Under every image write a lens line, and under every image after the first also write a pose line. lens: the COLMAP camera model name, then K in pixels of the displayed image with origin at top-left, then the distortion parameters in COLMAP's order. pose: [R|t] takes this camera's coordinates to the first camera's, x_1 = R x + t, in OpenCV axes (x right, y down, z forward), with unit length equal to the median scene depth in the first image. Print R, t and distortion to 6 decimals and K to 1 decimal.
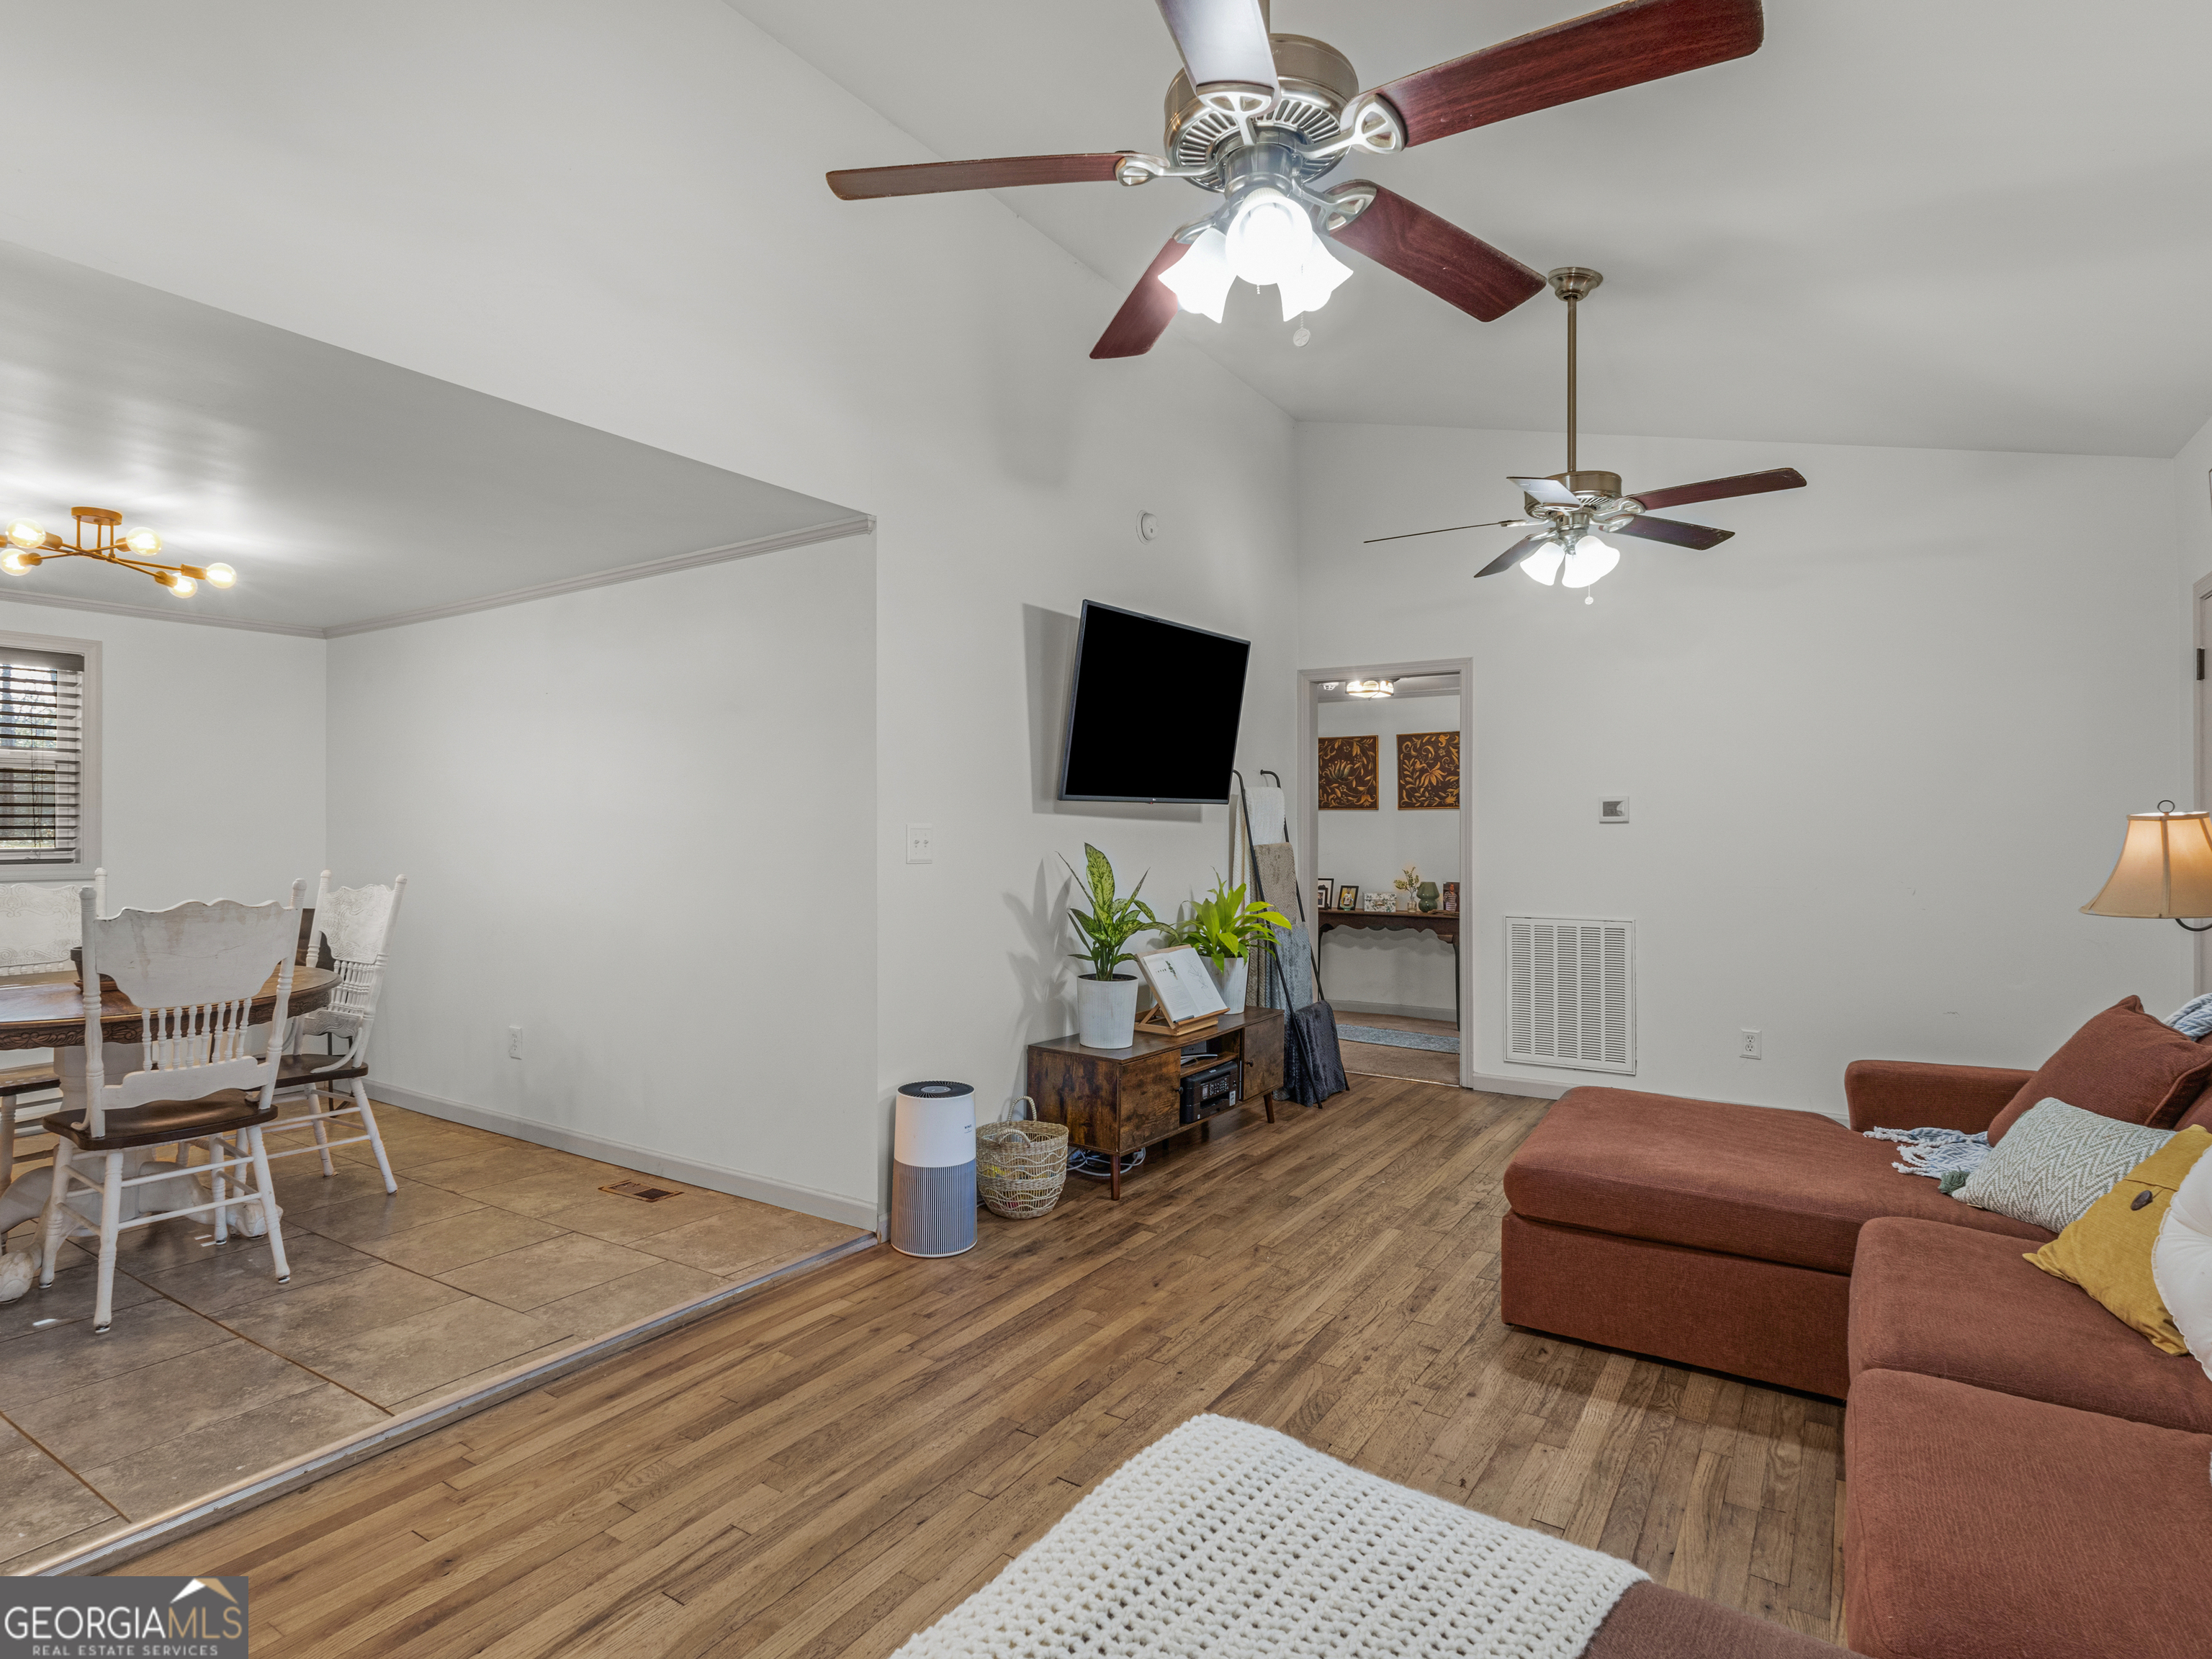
lens RADIAL K [[1221.3, 0, 989.0], [0, 1221.3, 829.5], [0, 0, 1]] dist [-0.001362, 0.000069]
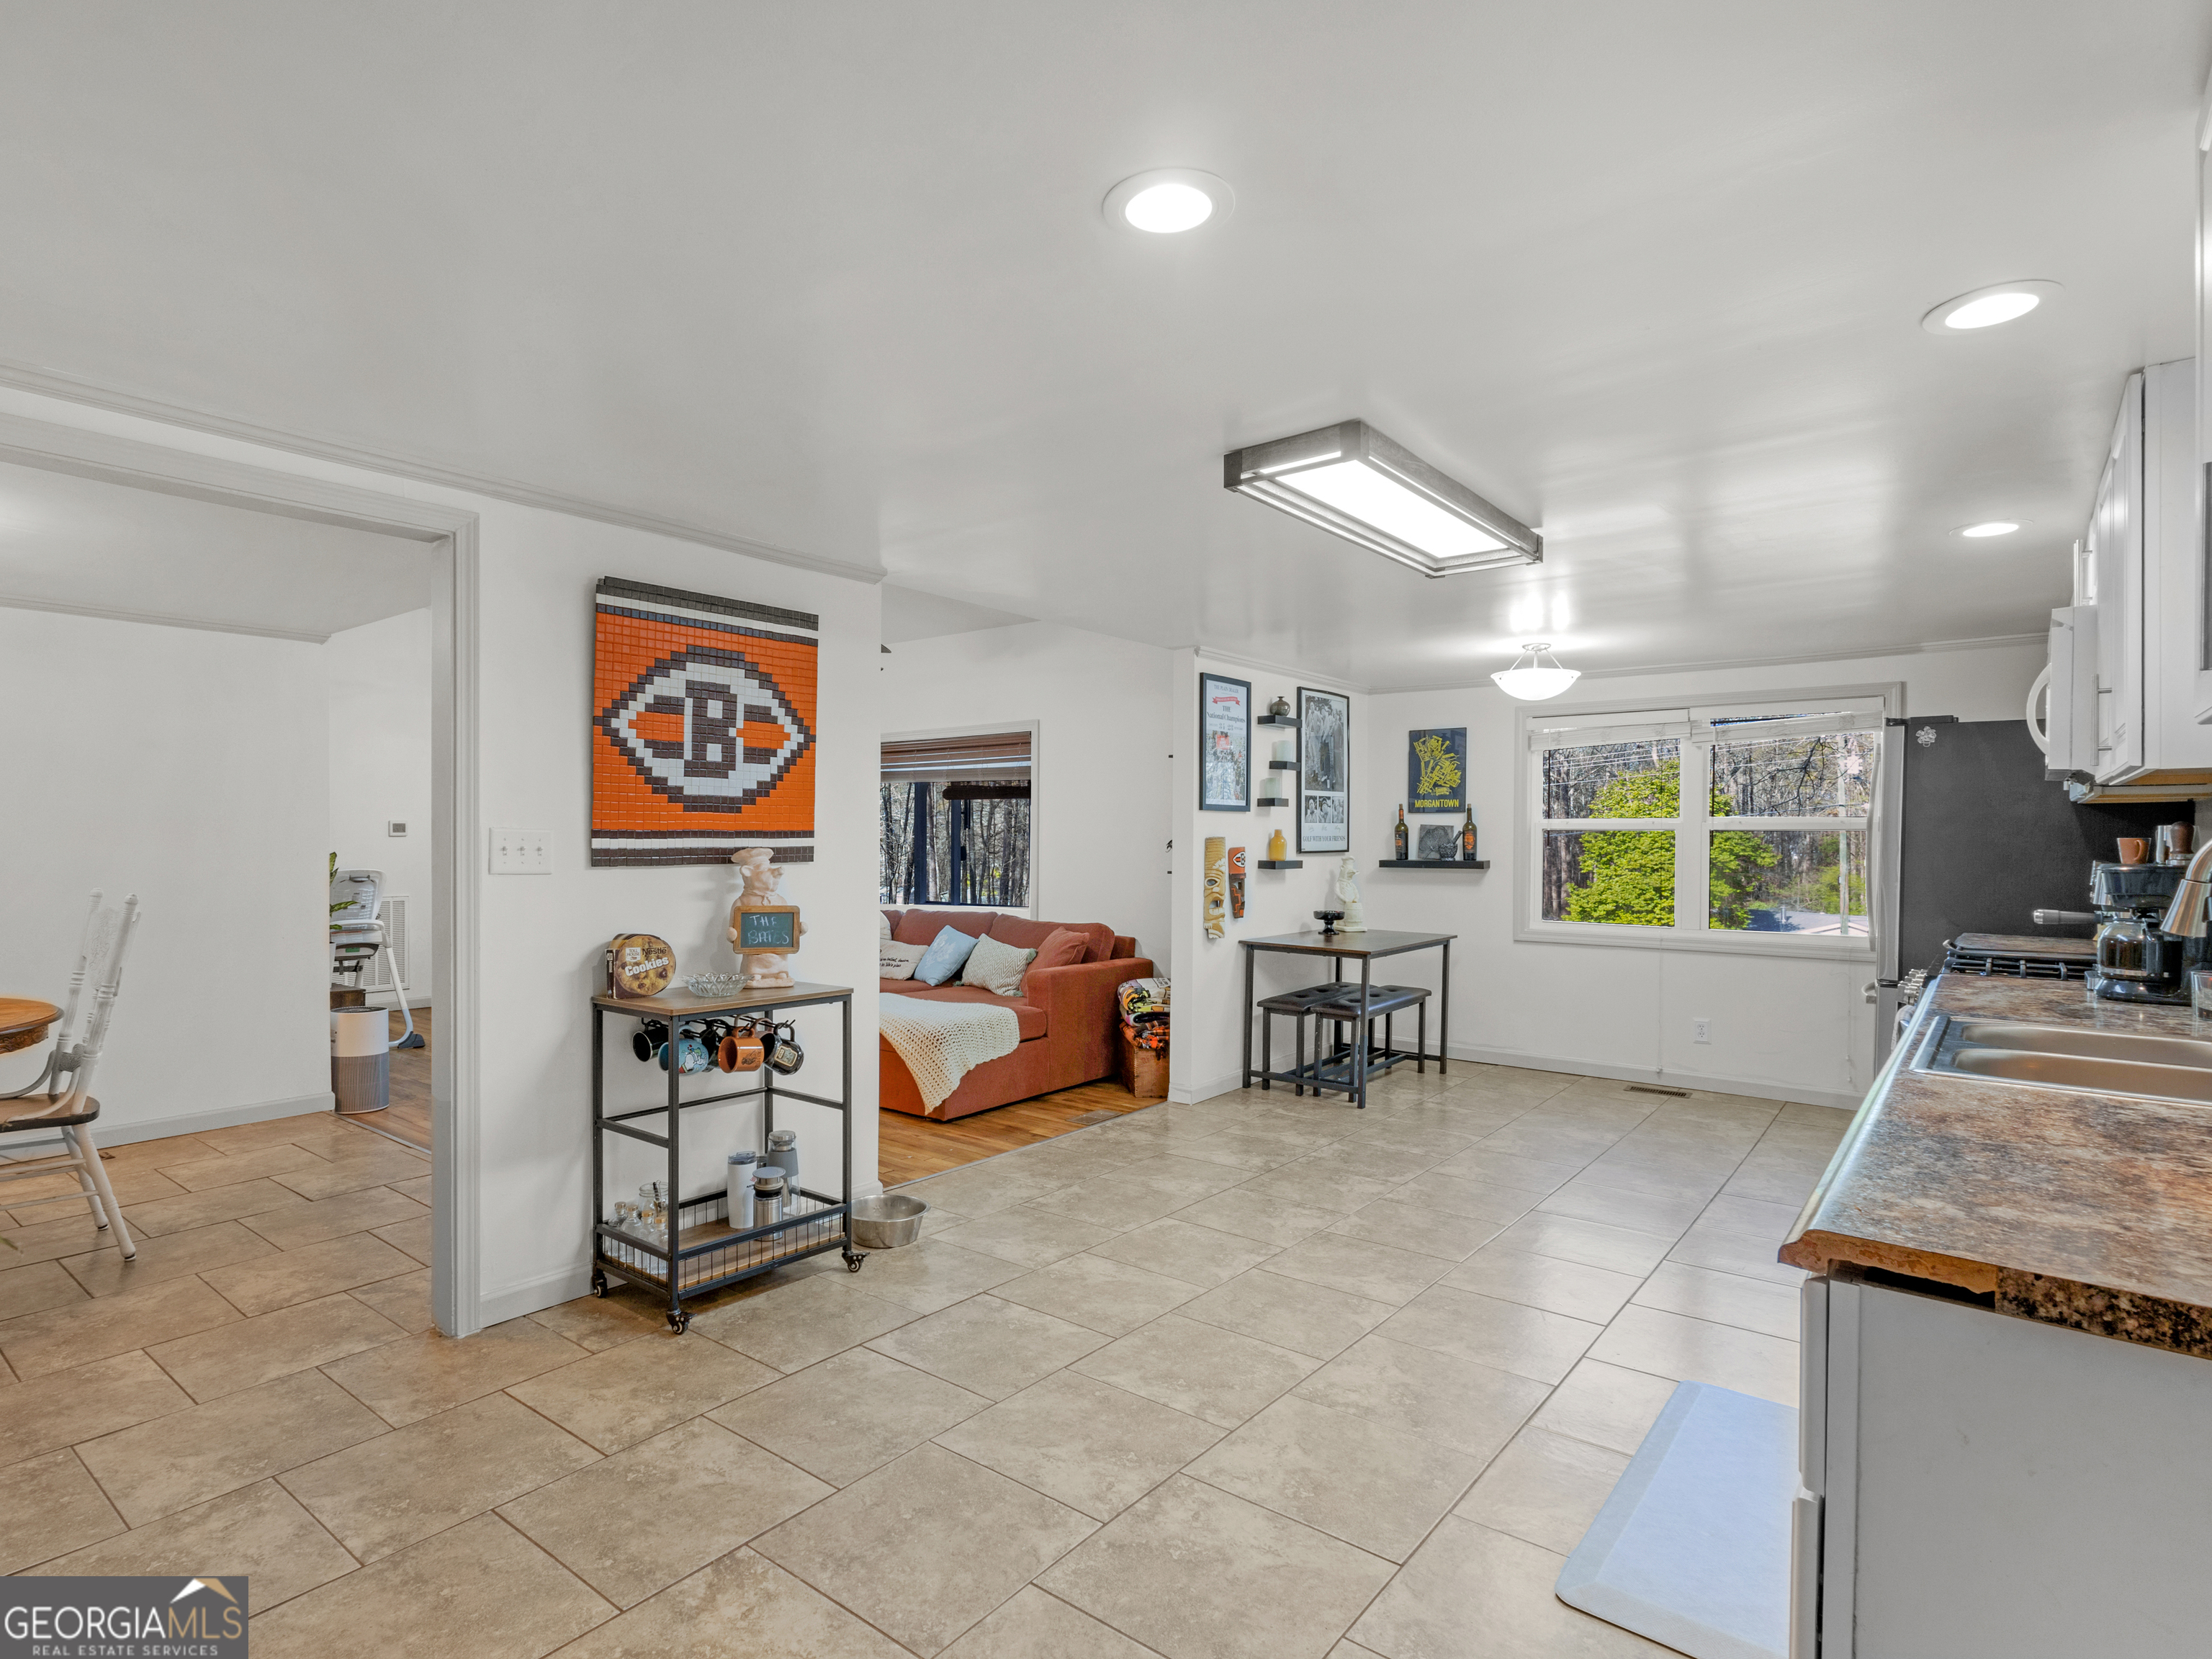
lens RADIAL K [[1159.1, 0, 1041.7], [0, 1159.1, 827.6], [0, 0, 1]] dist [0.002238, 0.001368]
pose [[0.080126, 0.009858, 0.996736, -1.456394], [-0.006227, 0.999937, -0.009389, -0.009589], [-0.996765, -0.005455, 0.080182, 0.006397]]
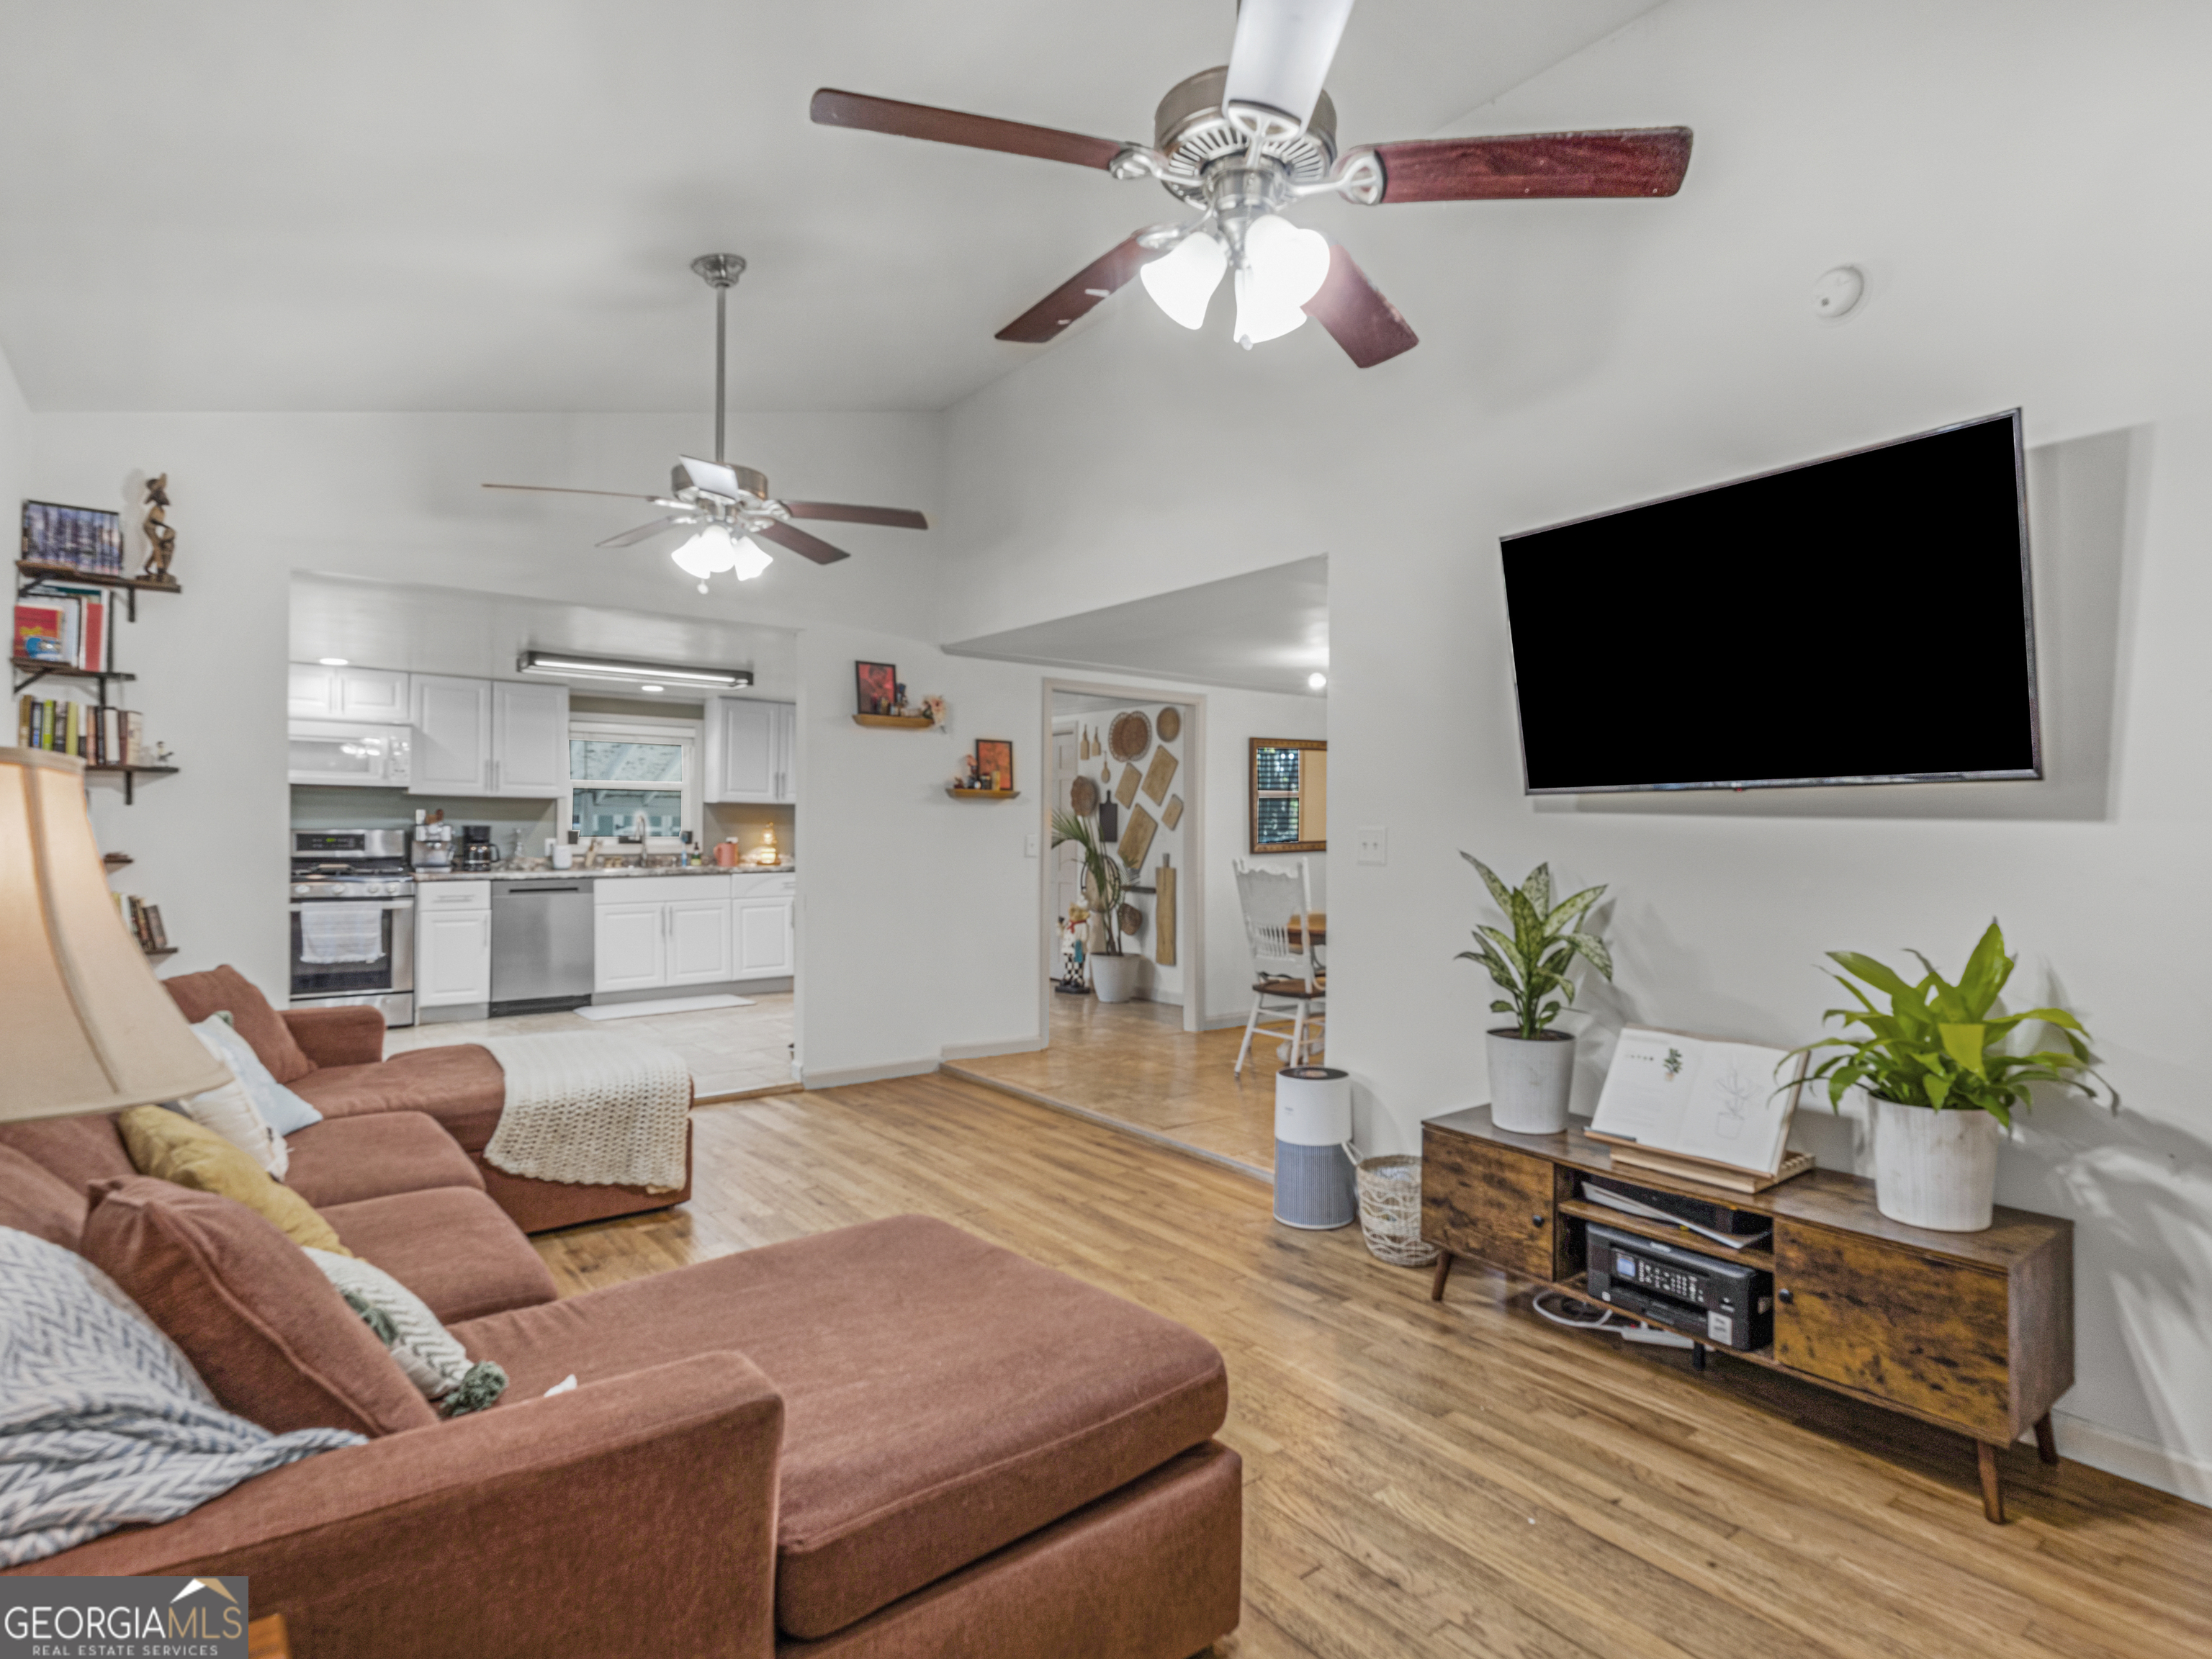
lens RADIAL K [[1185.3, 0, 1180.8], [0, 1185.3, 832.8], [0, 0, 1]] dist [0.000148, 0.000264]
pose [[-0.266578, -0.001881, -0.963811, 0.988802], [-0.009929, 0.999950, 0.000795, 0.001541], [0.963762, 0.009781, -0.266584, 1.158922]]
